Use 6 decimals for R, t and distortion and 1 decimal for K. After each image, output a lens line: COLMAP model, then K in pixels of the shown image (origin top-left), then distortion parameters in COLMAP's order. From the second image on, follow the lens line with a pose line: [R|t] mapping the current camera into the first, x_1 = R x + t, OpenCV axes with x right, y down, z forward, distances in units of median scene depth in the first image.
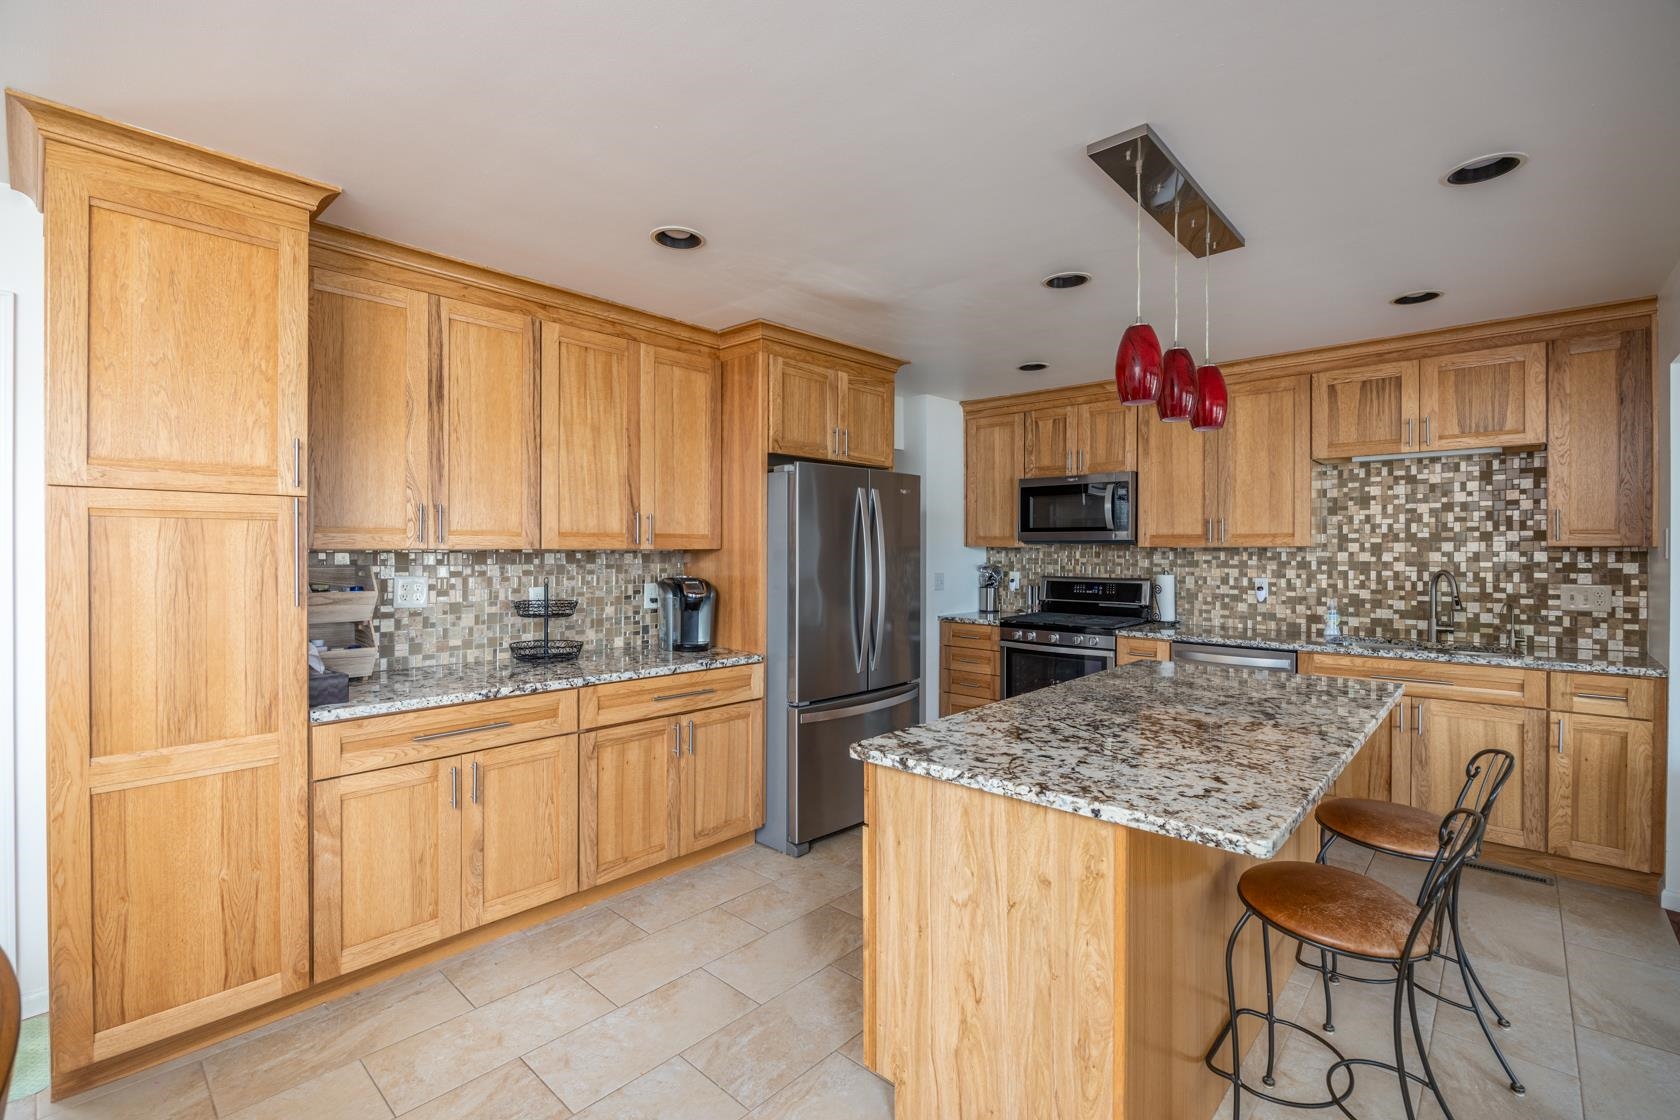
lens RADIAL K [[746.5, 0, 834.8], [0, 746.5, 553.8], [0, 0, 1]] dist [-0.014490, 0.000077]
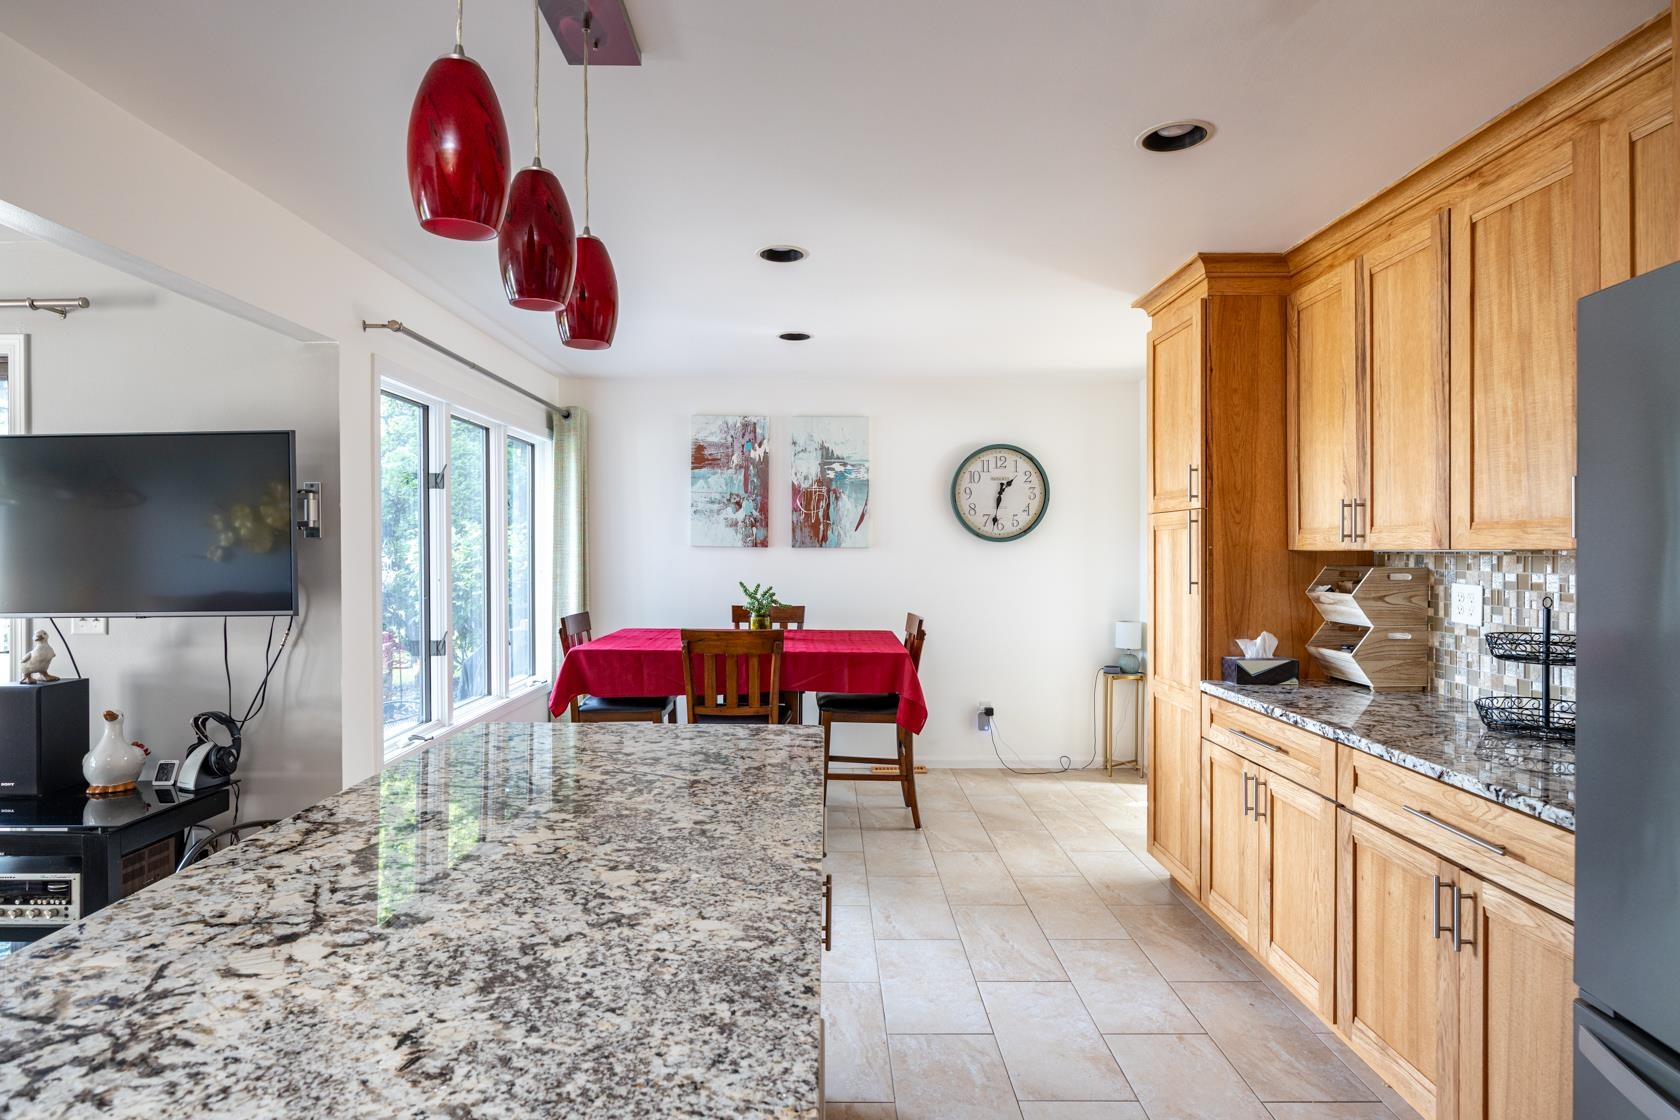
lens RADIAL K [[872.1, 0, 836.0], [0, 872.1, 558.1], [0, 0, 1]] dist [0.001031, -0.000298]
pose [[-0.714752, 0.001467, -0.699376, 0.549494], [-0.010667, 0.999859, 0.012998, -0.002710], [0.699297, 0.016751, -0.714635, 1.173858]]
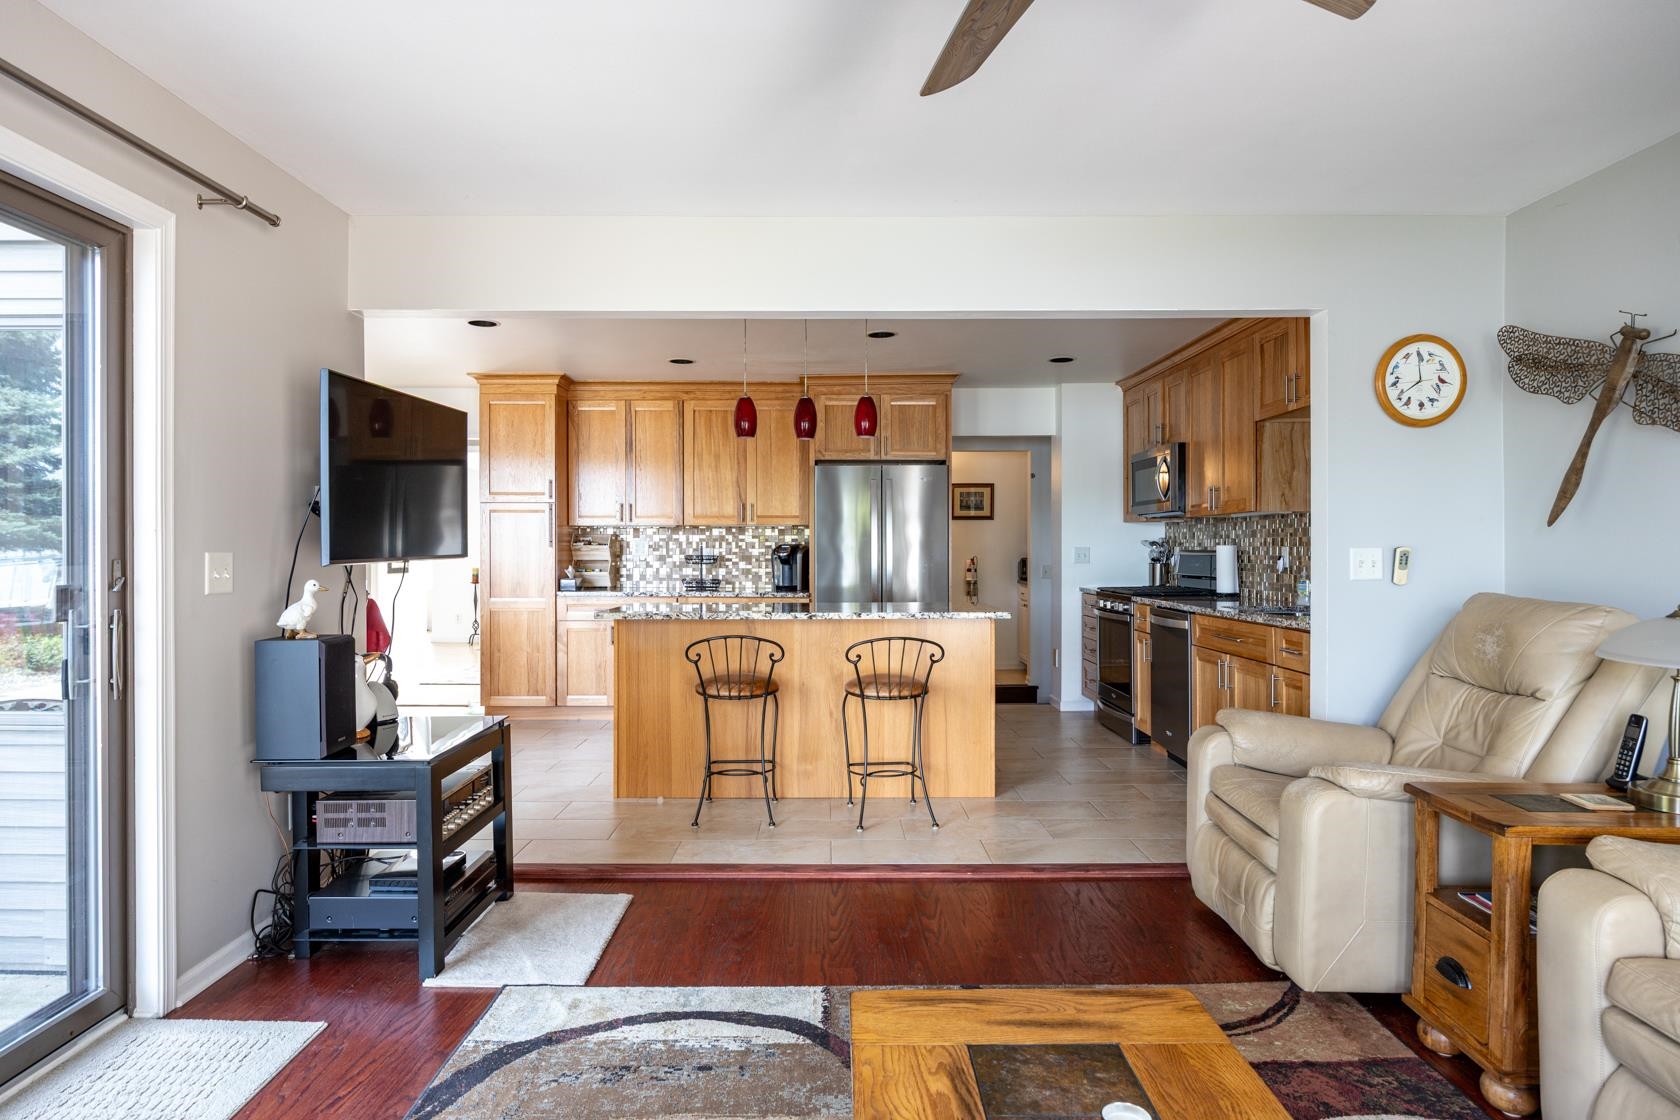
lens RADIAL K [[1012.0, 0, 842.2], [0, 1012.0, 554.1], [0, 0, 1]] dist [-0.003083, 0.001146]
pose [[0.701168, 0.003382, -0.712988, 1.651562], [-0.000692, 0.999992, 0.004062, 0.054247], [0.712995, -0.002355, 0.701165, -0.467292]]
